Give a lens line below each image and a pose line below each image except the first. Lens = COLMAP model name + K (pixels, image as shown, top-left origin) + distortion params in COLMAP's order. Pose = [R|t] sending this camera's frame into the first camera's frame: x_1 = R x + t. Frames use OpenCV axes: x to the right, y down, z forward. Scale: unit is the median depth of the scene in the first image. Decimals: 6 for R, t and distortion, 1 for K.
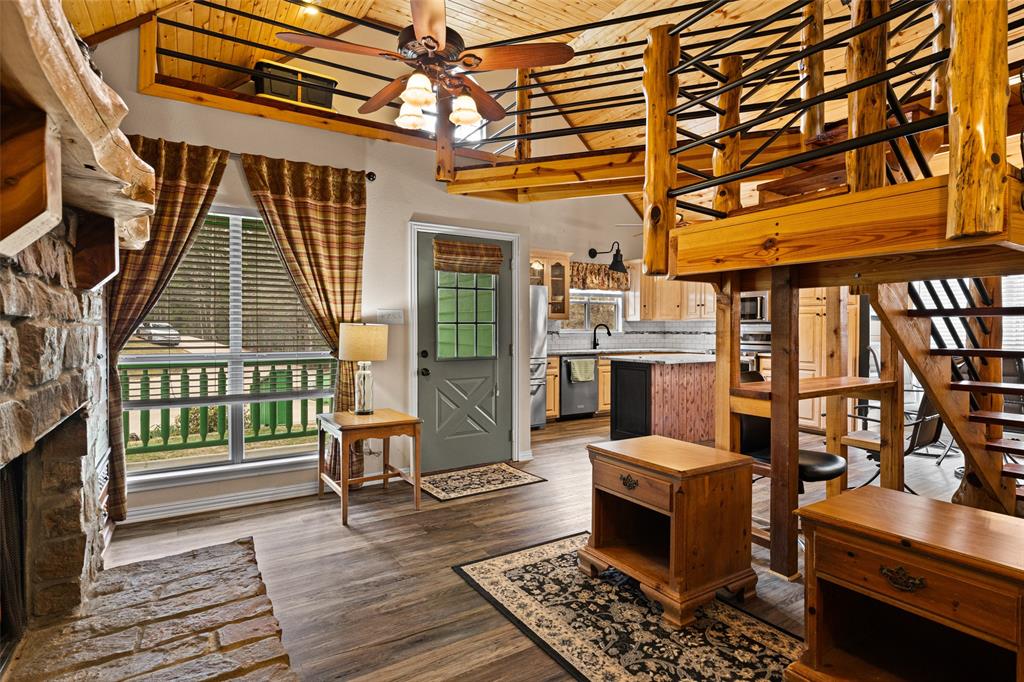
lens RADIAL K [[520.2, 0, 519.2], [0, 520.2, 336.8], [0, 0, 1]] dist [0.001233, 0.001371]
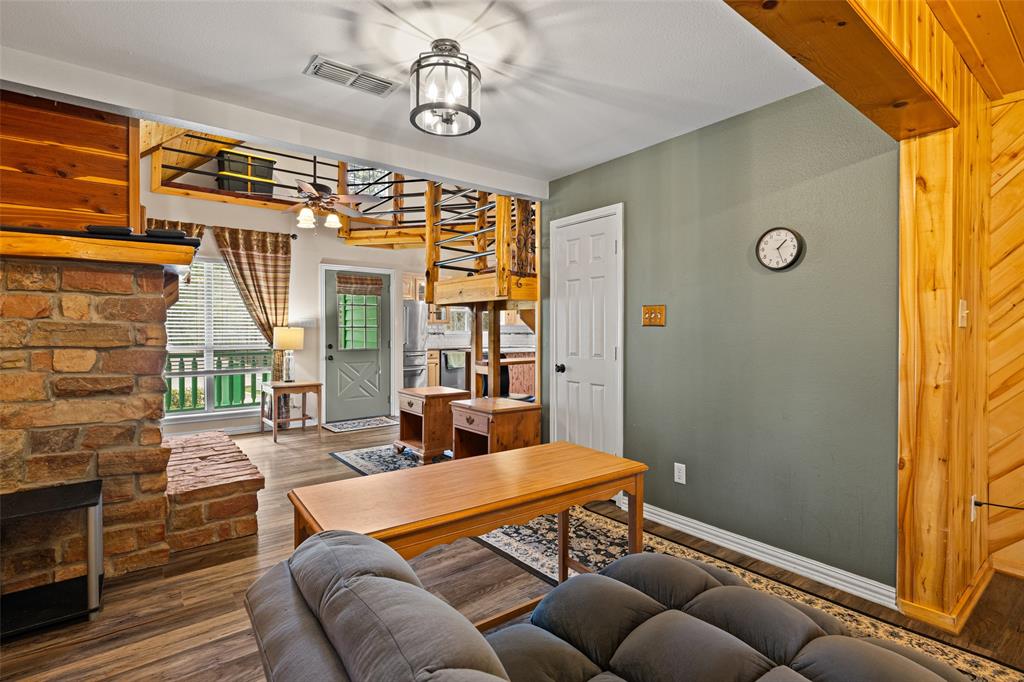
lens RADIAL K [[498.1, 0, 504.0], [0, 498.1, 340.3], [0, 0, 1]] dist [-0.002651, -0.000587]
pose [[0.997729, -0.000673, 0.067356, 0.273273], [0.000446, 0.999994, 0.003392, 0.010300], [-0.067358, -0.003354, 0.997723, -0.617608]]
